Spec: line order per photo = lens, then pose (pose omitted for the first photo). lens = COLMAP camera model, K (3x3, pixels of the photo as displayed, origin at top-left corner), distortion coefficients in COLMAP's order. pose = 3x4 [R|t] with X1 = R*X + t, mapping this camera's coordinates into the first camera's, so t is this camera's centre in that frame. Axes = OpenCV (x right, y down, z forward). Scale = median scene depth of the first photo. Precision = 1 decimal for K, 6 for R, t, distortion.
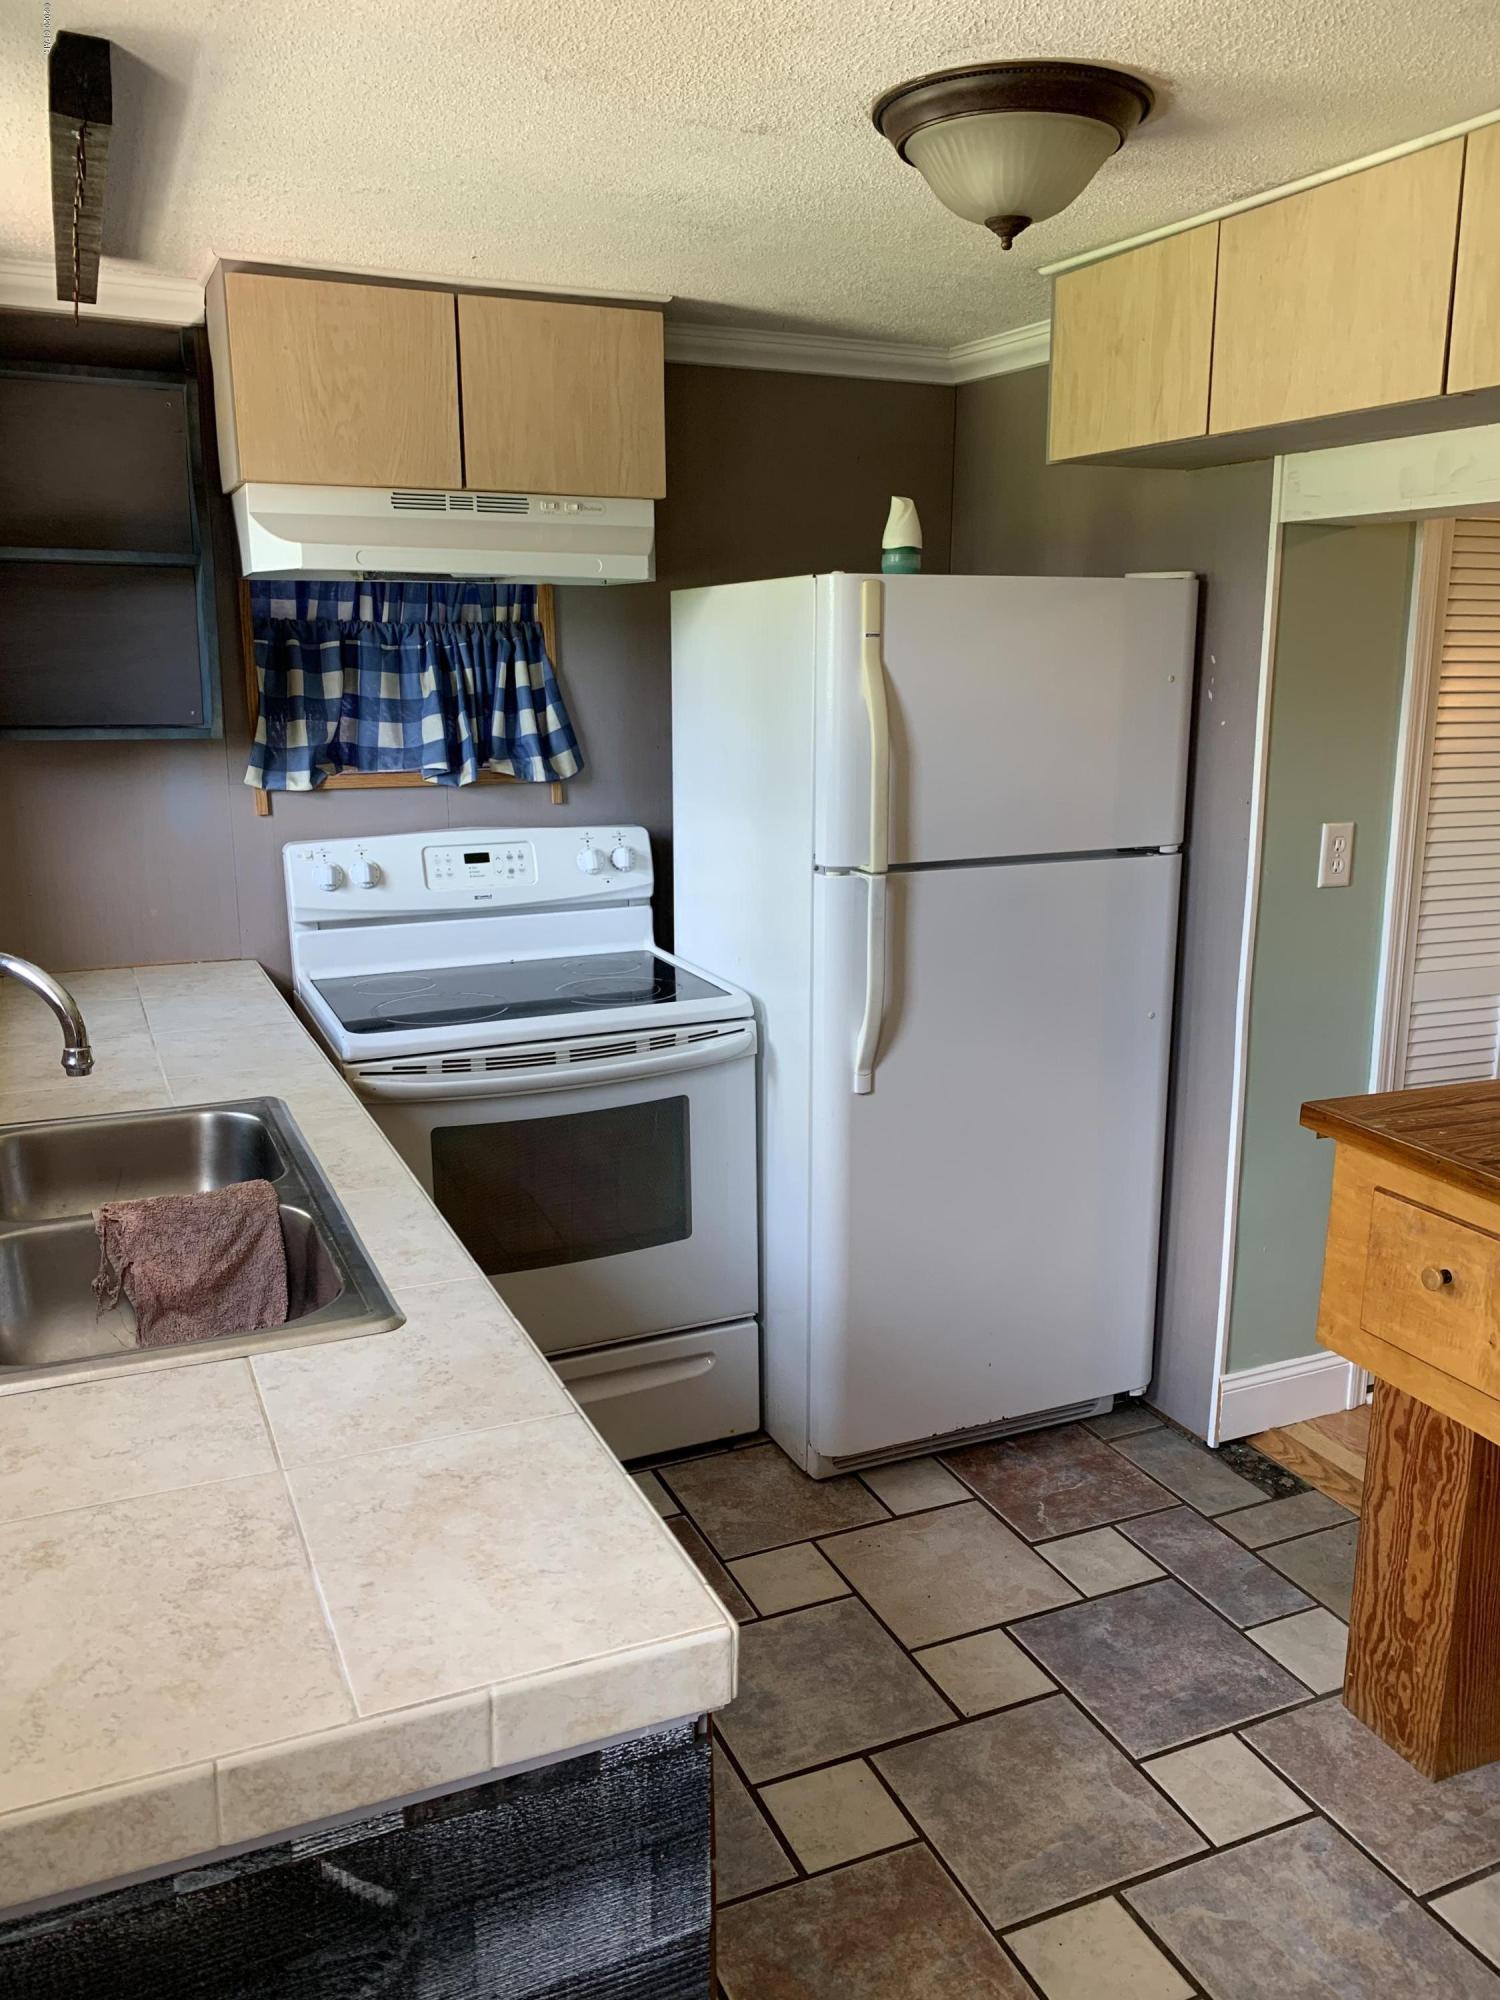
lens RADIAL K [[1510.6, 0, 763.3], [0, 1510.6, 998.9], [0, 0, 1]] dist [0.070678, -0.159368]
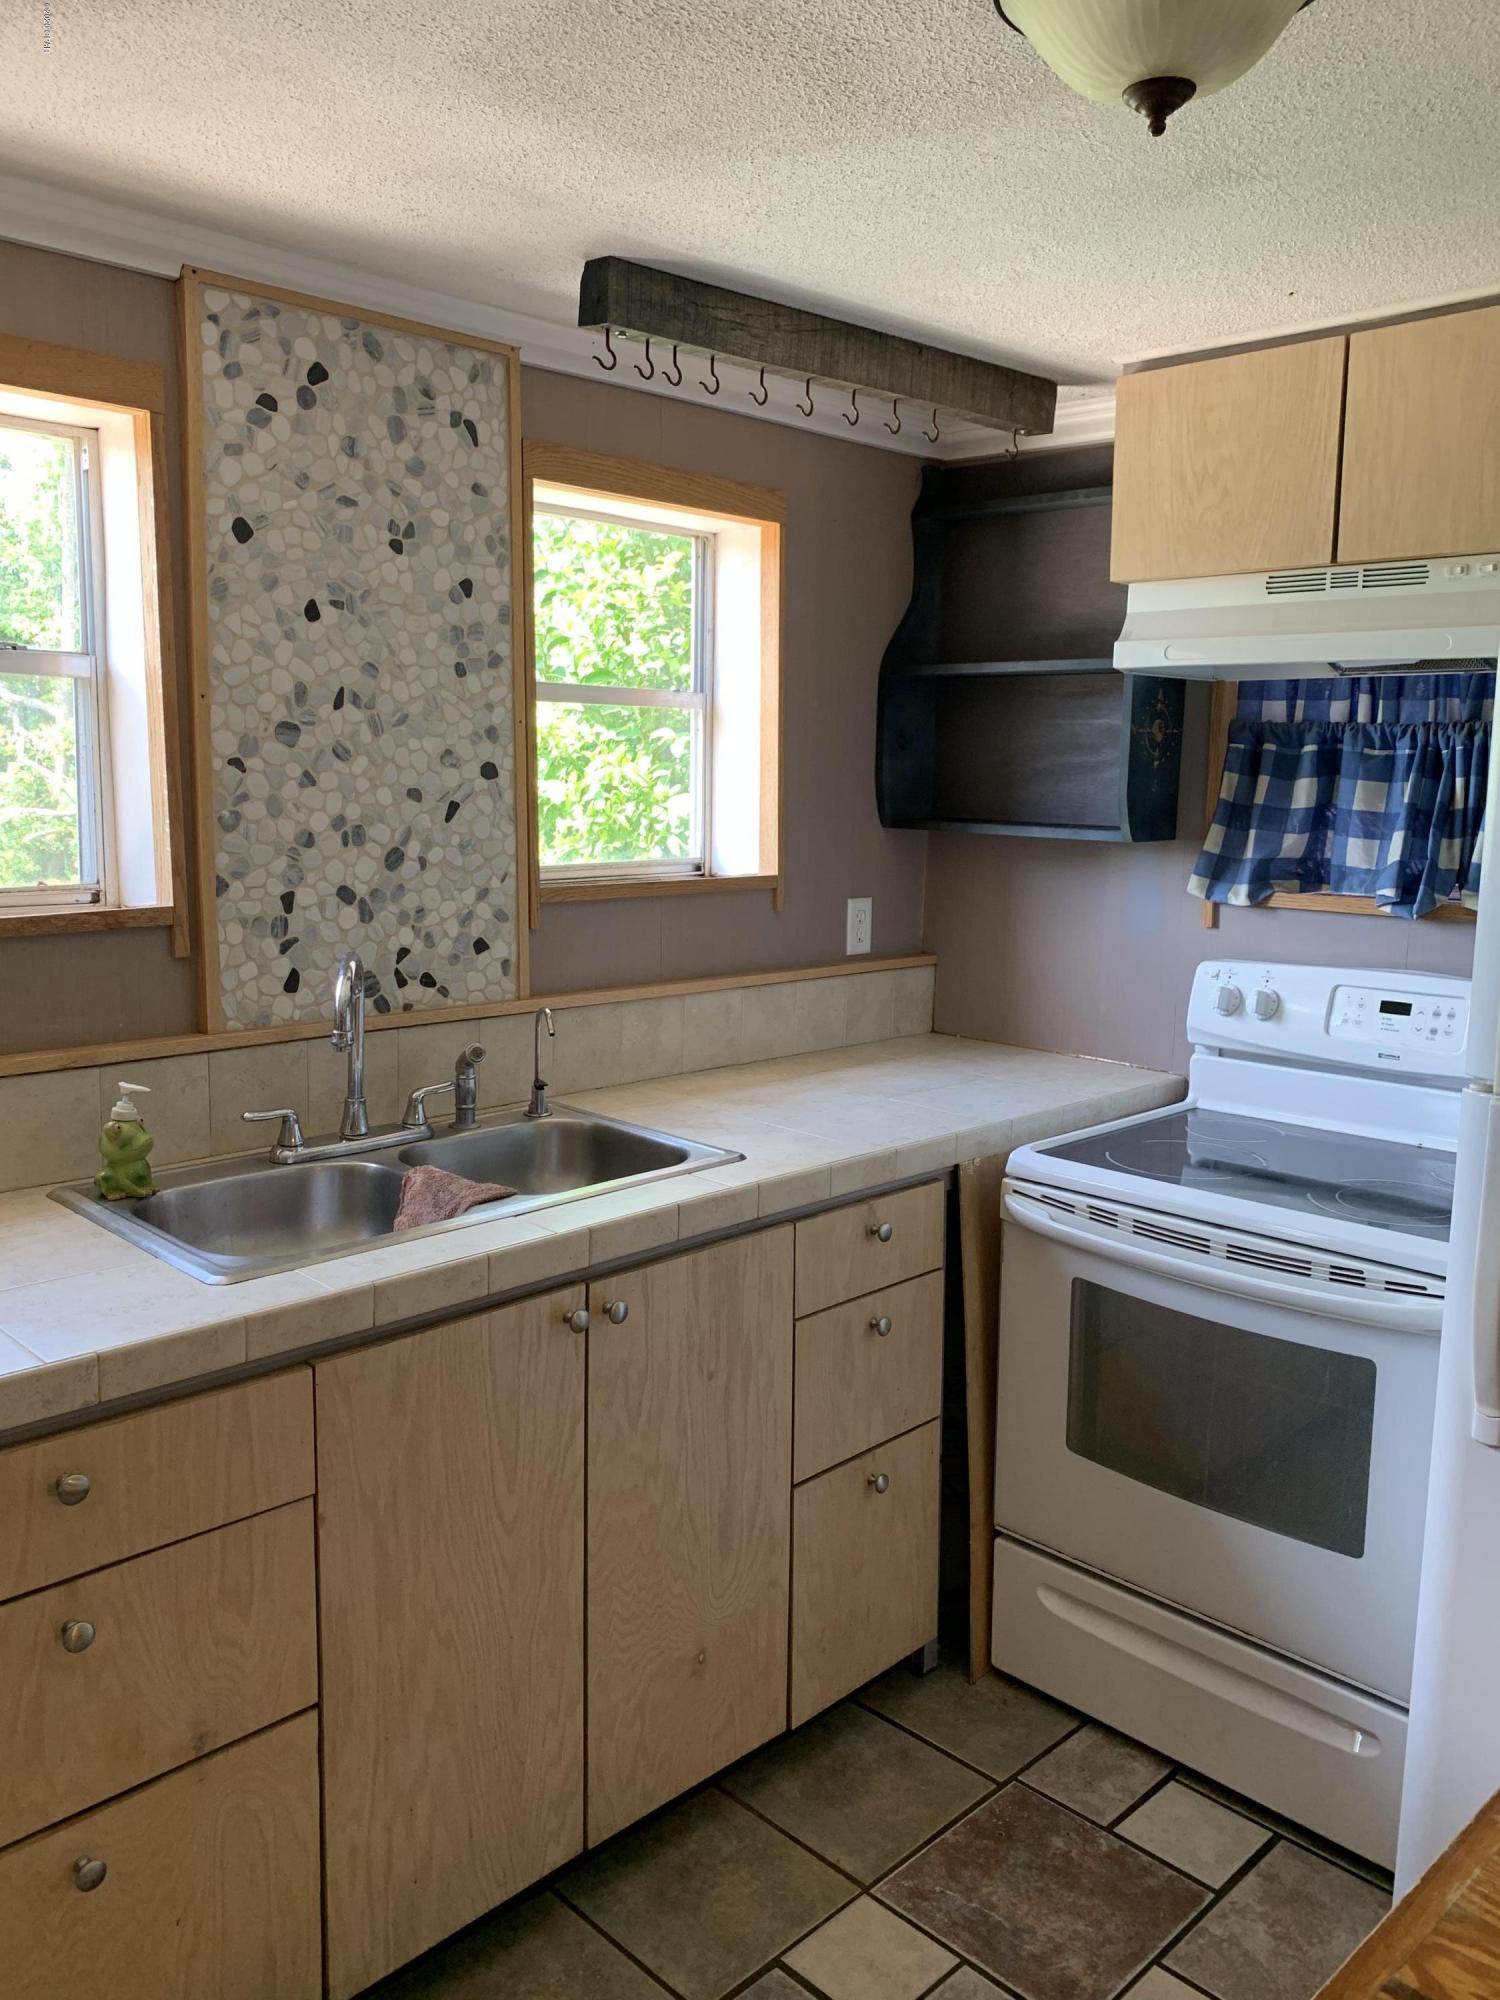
lens RADIAL K [[1510.6, 0, 763.3], [0, 1510.6, 998.9], [0, 0, 1]] dist [0.070678, -0.159368]
pose [[0.372726, 0.148280, -0.916018, 0.438393], [-0.216940, 0.973719, 0.069348, -0.083349], [0.902226, 0.172873, 0.395099, 0.386982]]
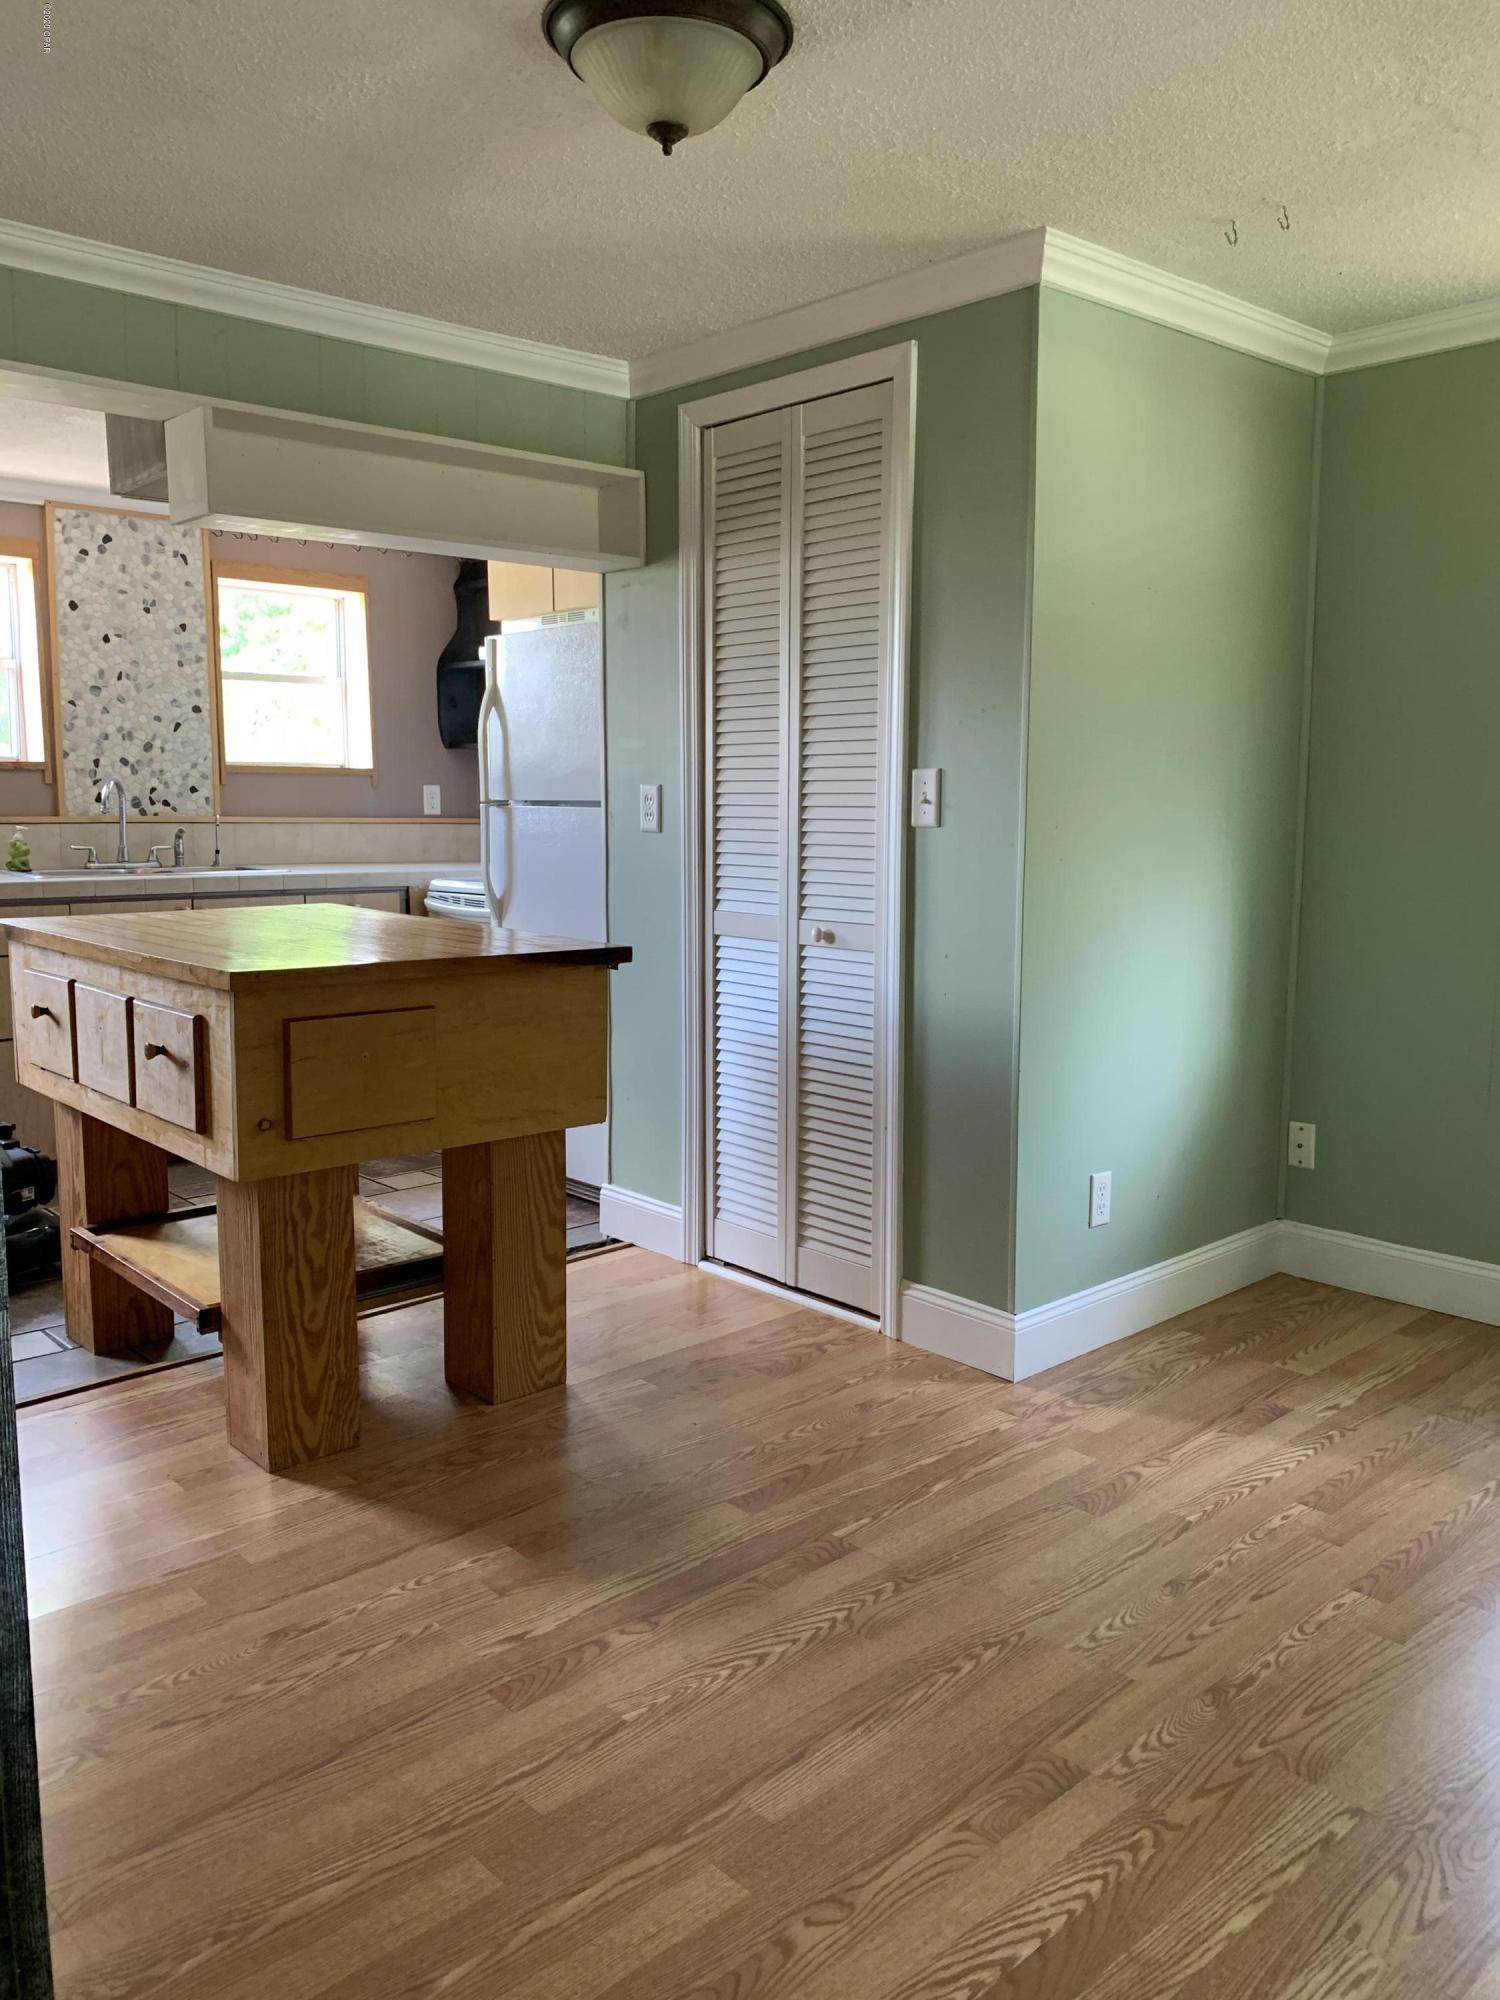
lens RADIAL K [[1510.6, 0, 763.3], [0, 1510.6, 998.9], [0, 0, 1]] dist [0.070678, -0.159368]
pose [[0.333468, 0.123052, -0.934696, 1.546292], [-0.206102, 0.976979, 0.055088, -0.018388], [0.919957, 0.174273, 0.351152, 0.595150]]
